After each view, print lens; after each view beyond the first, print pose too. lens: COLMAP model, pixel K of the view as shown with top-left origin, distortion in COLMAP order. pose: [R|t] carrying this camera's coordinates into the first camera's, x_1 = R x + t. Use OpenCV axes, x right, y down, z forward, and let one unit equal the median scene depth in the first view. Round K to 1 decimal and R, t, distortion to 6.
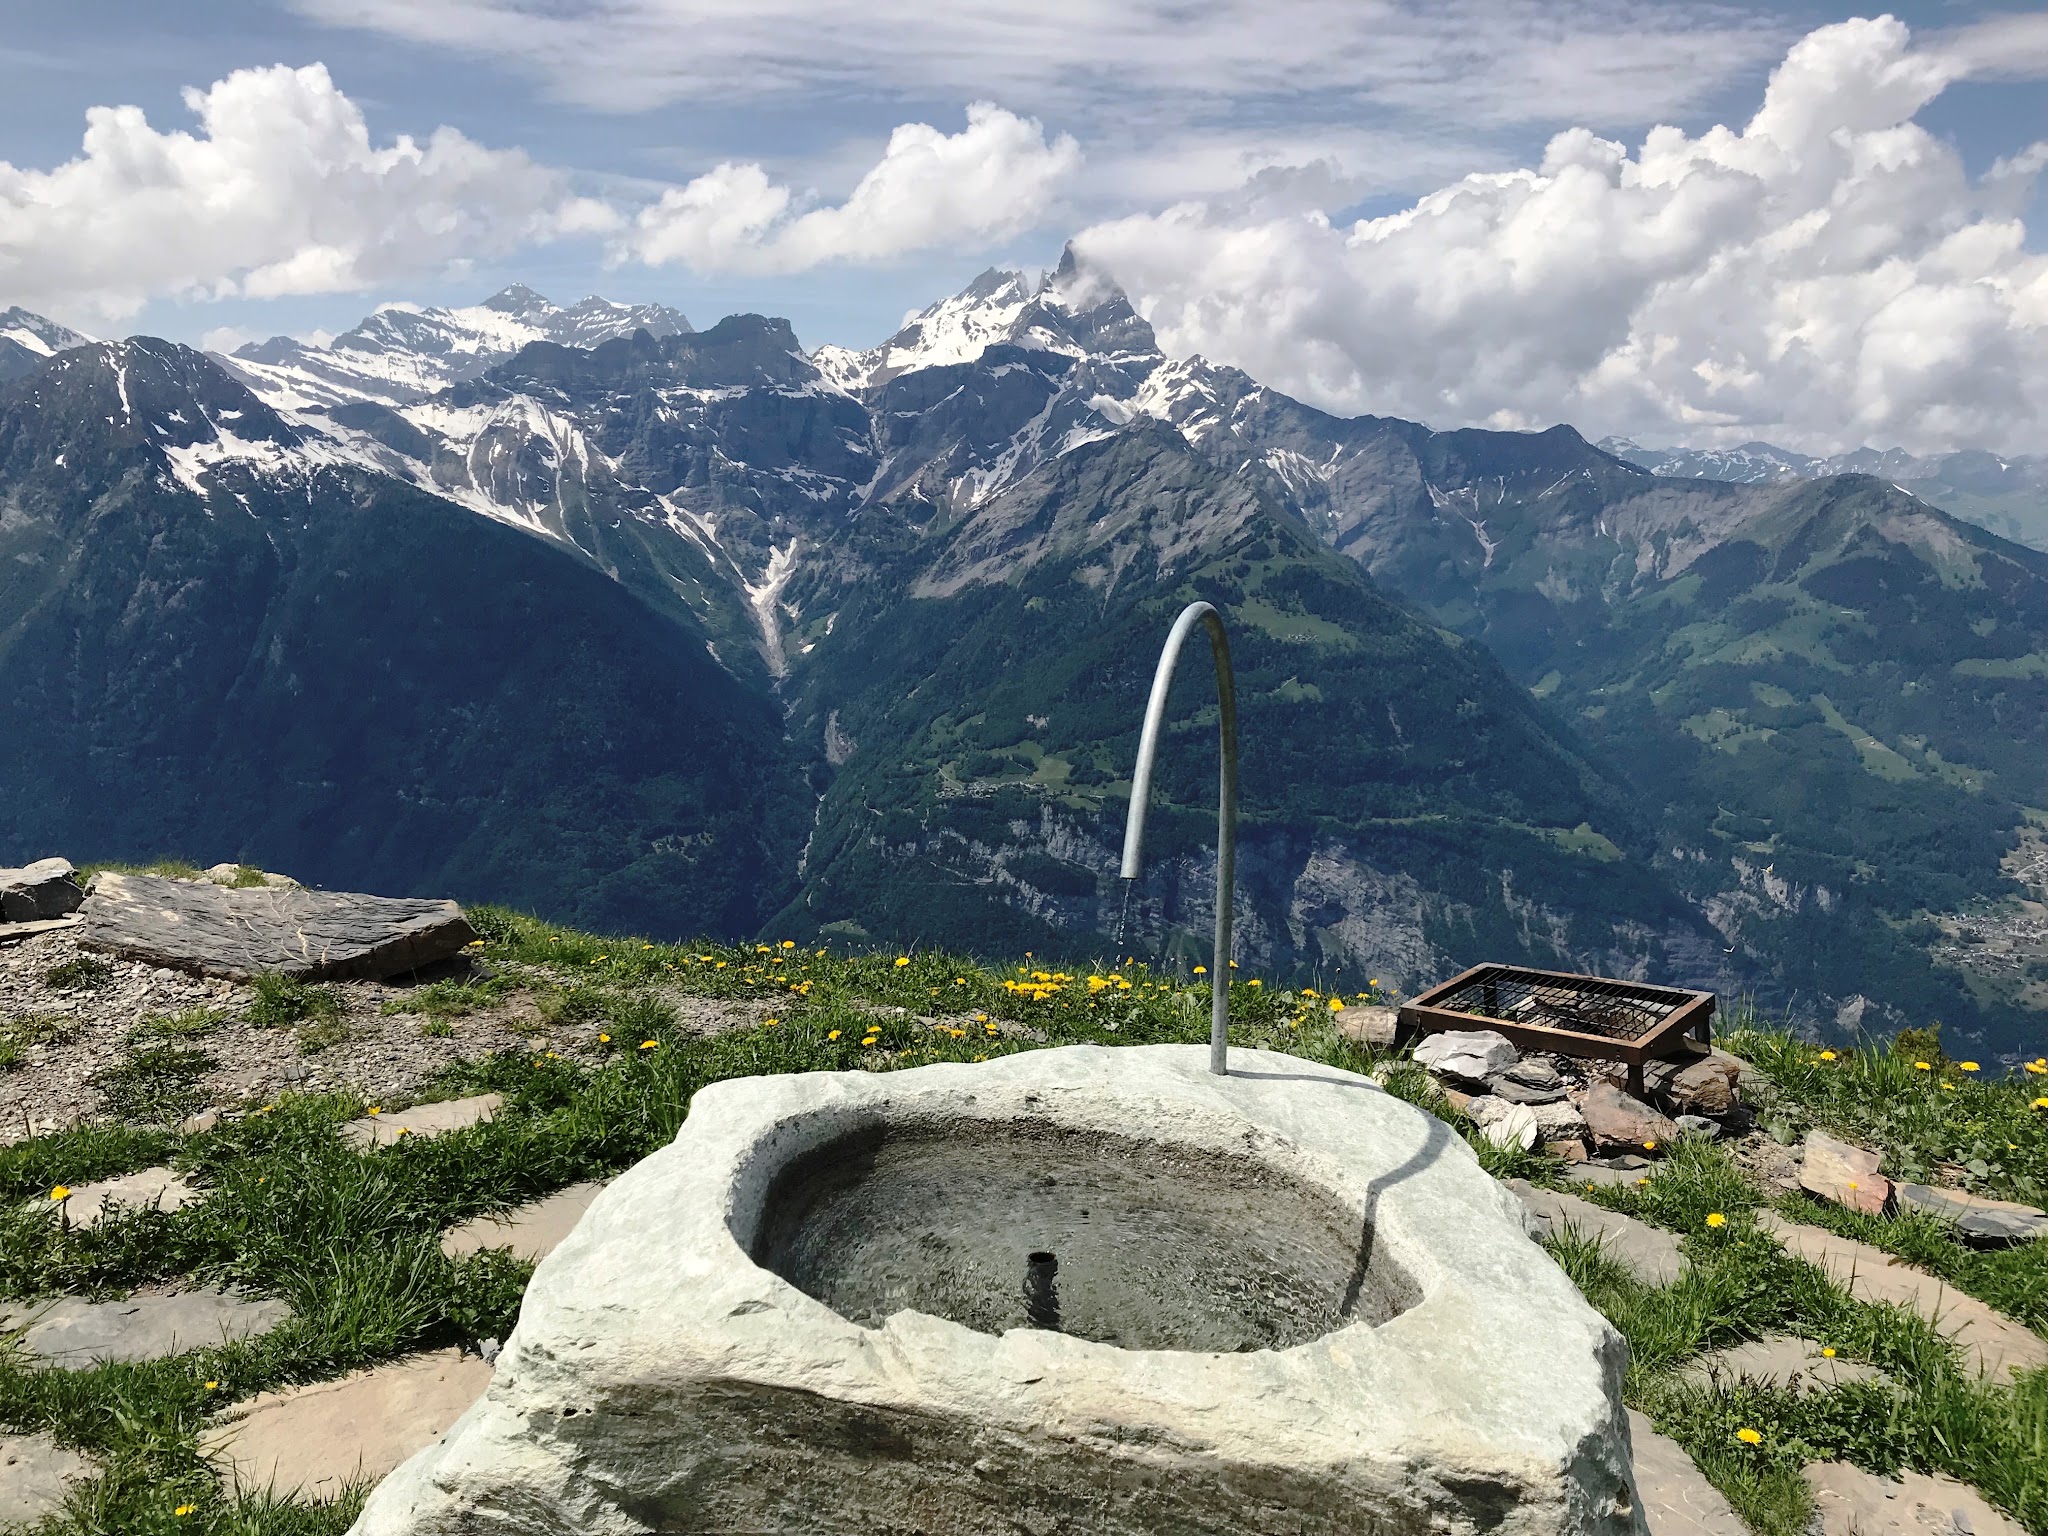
lens RADIAL K [[1649.4, 0, 1023.5], [0, 1649.4, 803.7], [0, 0, 1]] dist [0.029664, -0.030896]
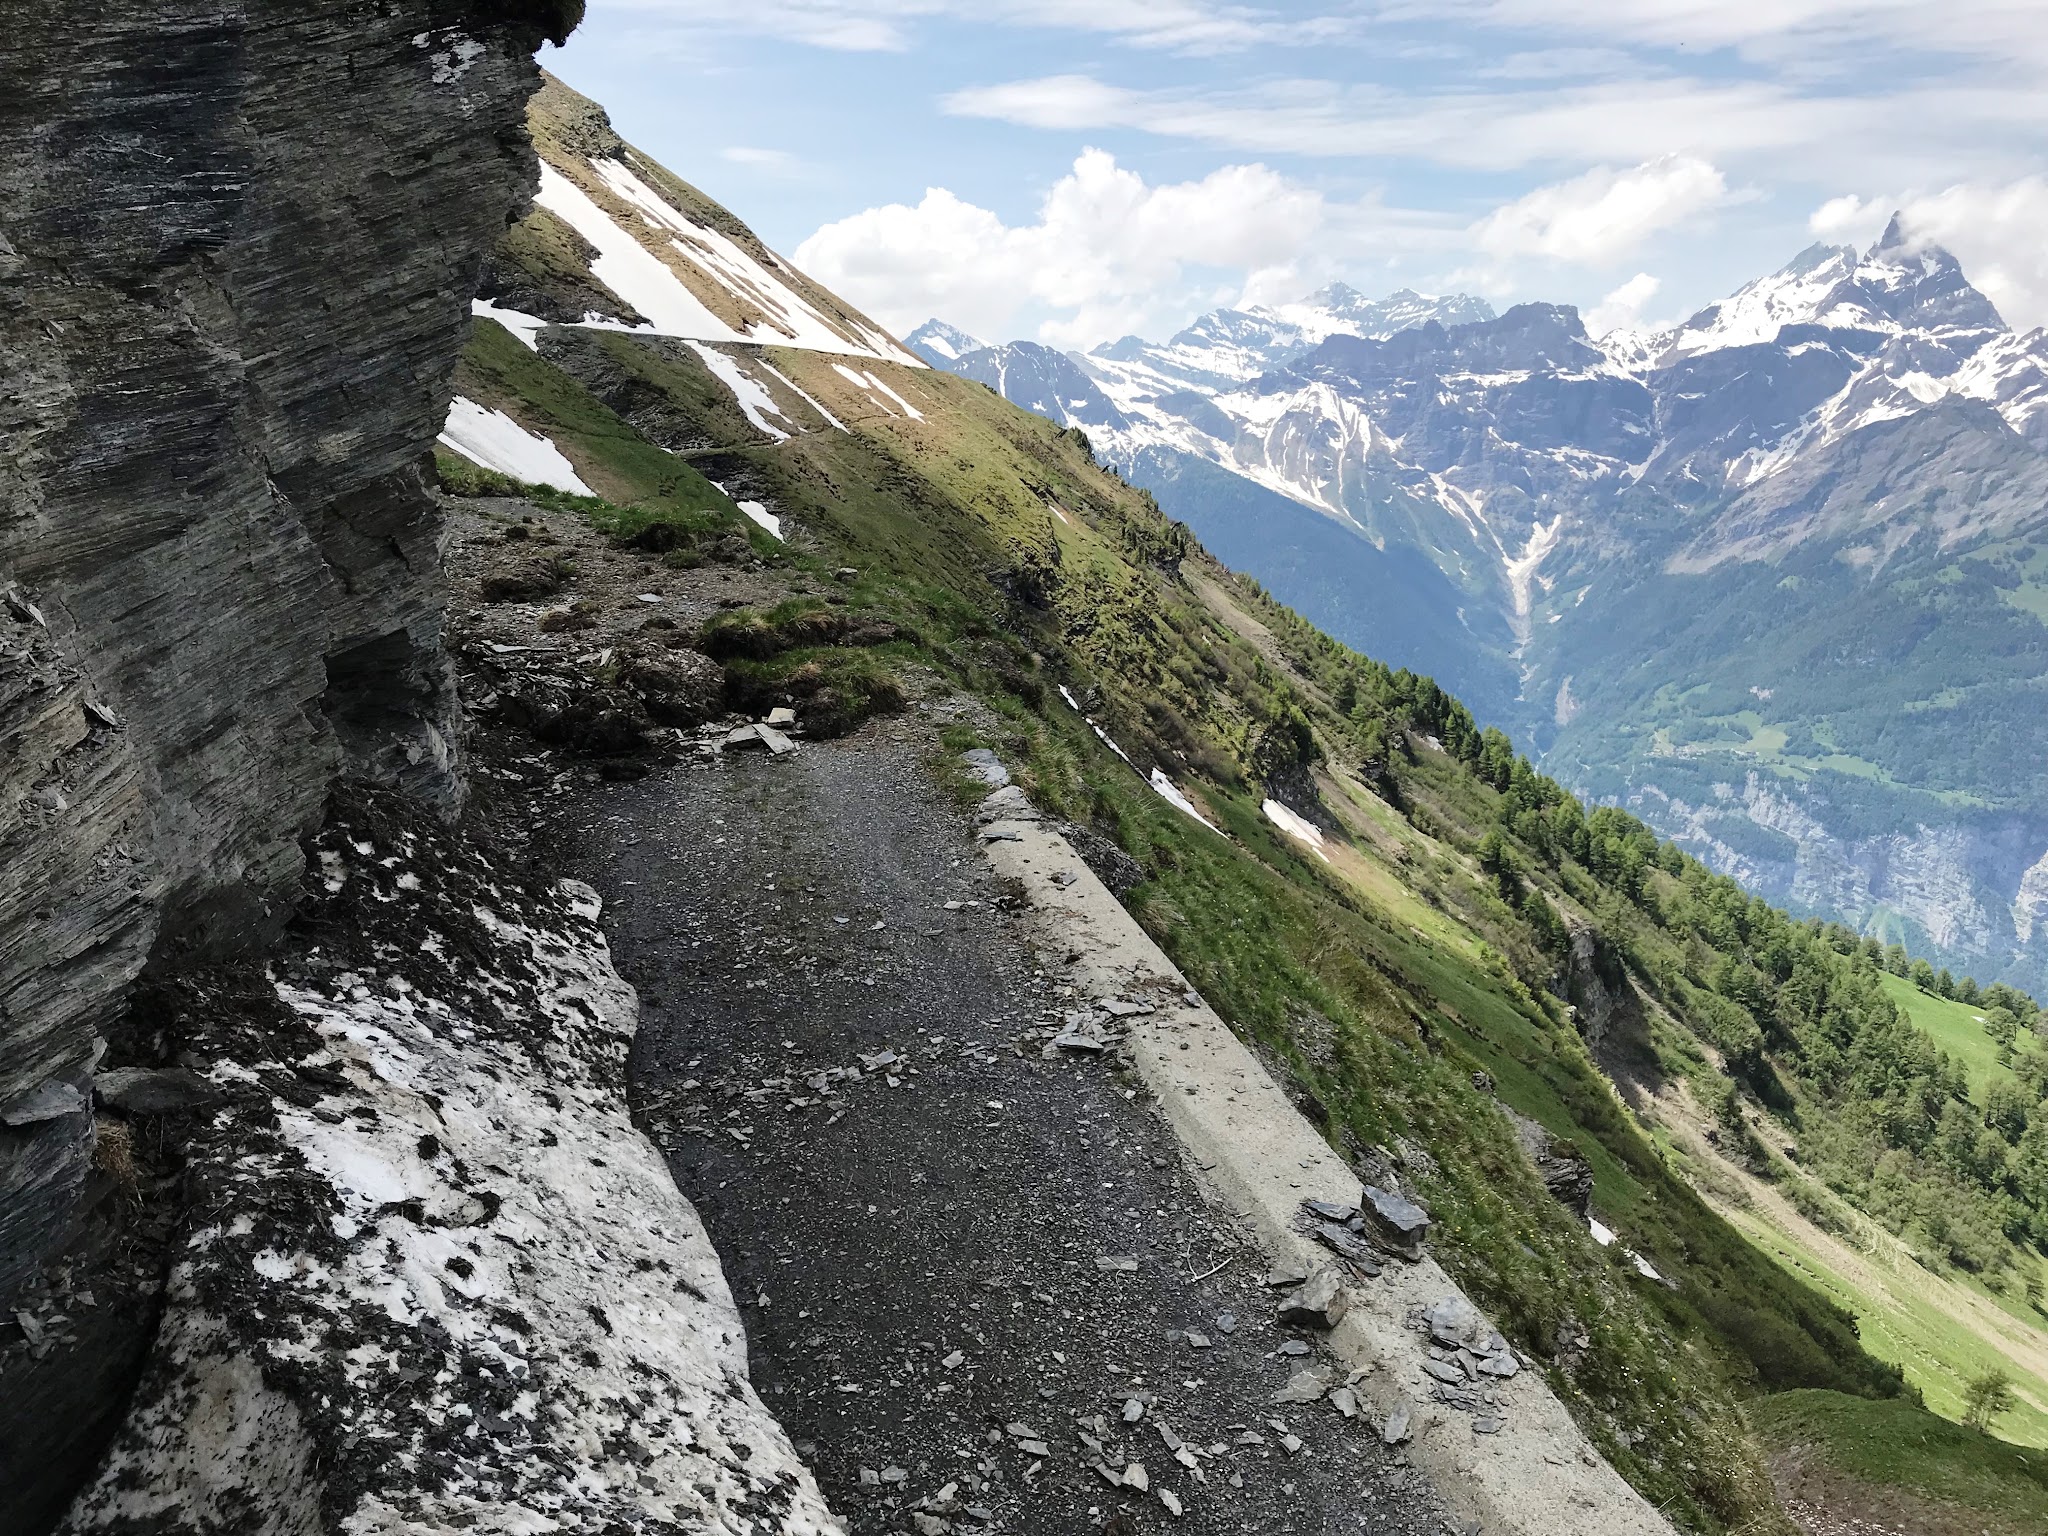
lens RADIAL K [[1649.4, 0, 1017.9], [0, 1649.4, 748.8], [0, 0, 1]] dist [0.029664, -0.030896]
pose [[0.888214, 0.086678, -0.451179, 0.041175], [-0.097479, 0.995237, -0.000703, 0.018723], [0.448970, 0.044605, 0.892433, -0.072776]]
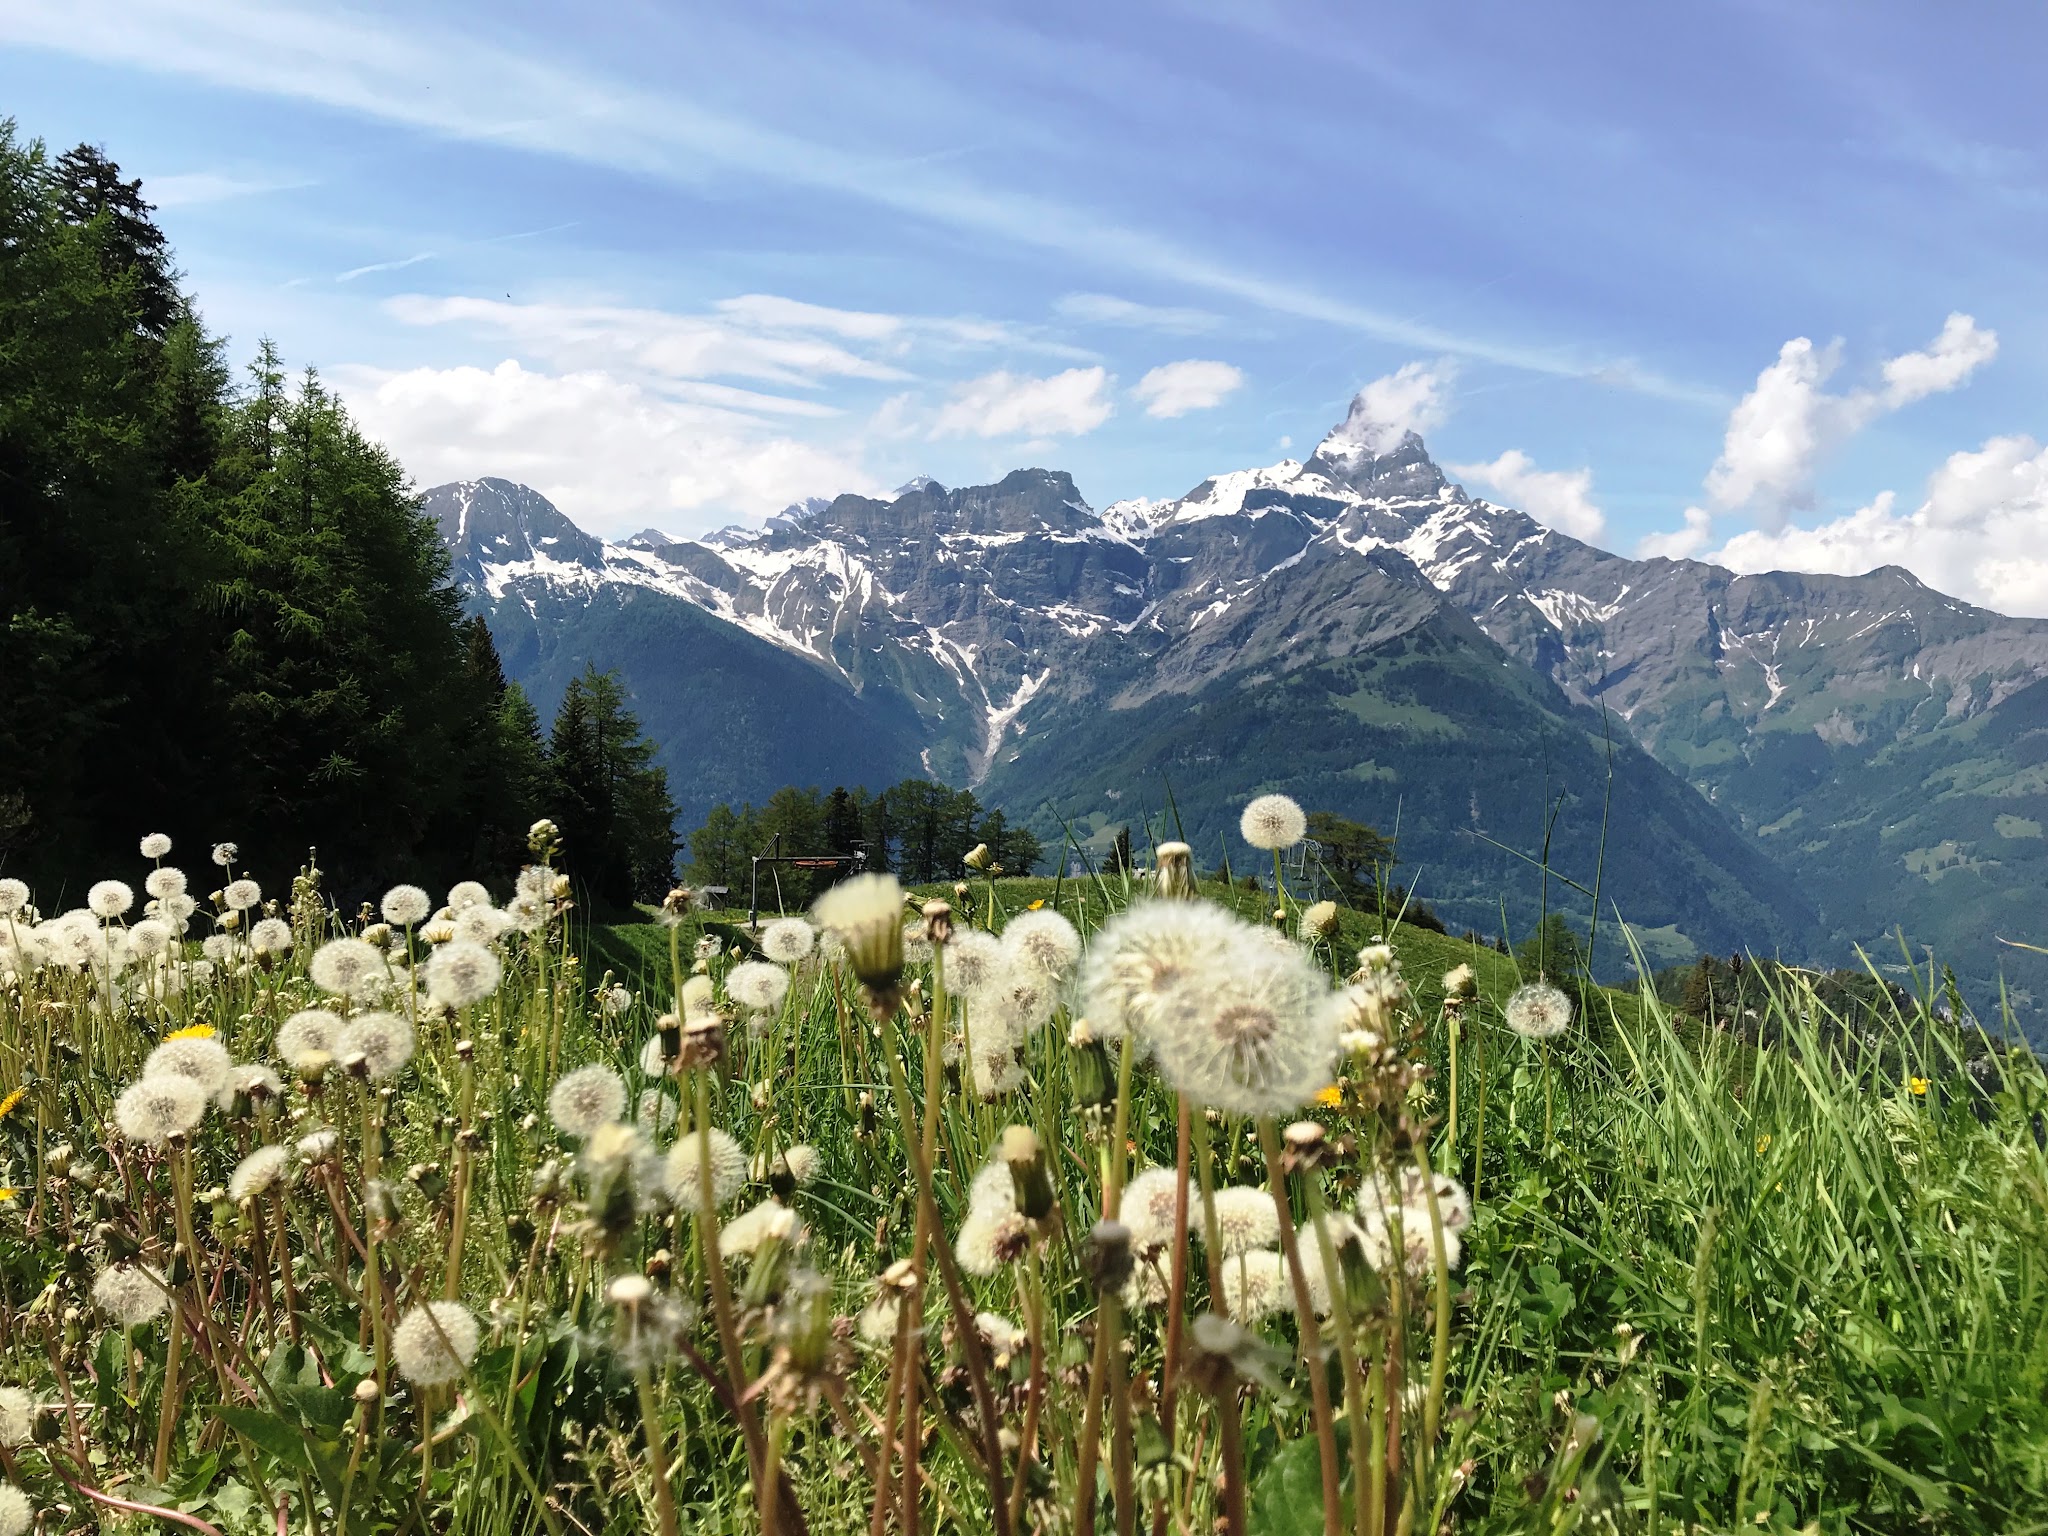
lens RADIAL K [[1649.4, 0, 980.1], [0, 1649.4, 807.9], [0, 0, 1]] dist [0.029664, -0.030896]
pose [[0.946343, 0.043276, -0.320252, 0.161597], [-0.084326, 0.989729, -0.115438, 0.051954], [0.311967, 0.136249, 0.940273, 0.012951]]
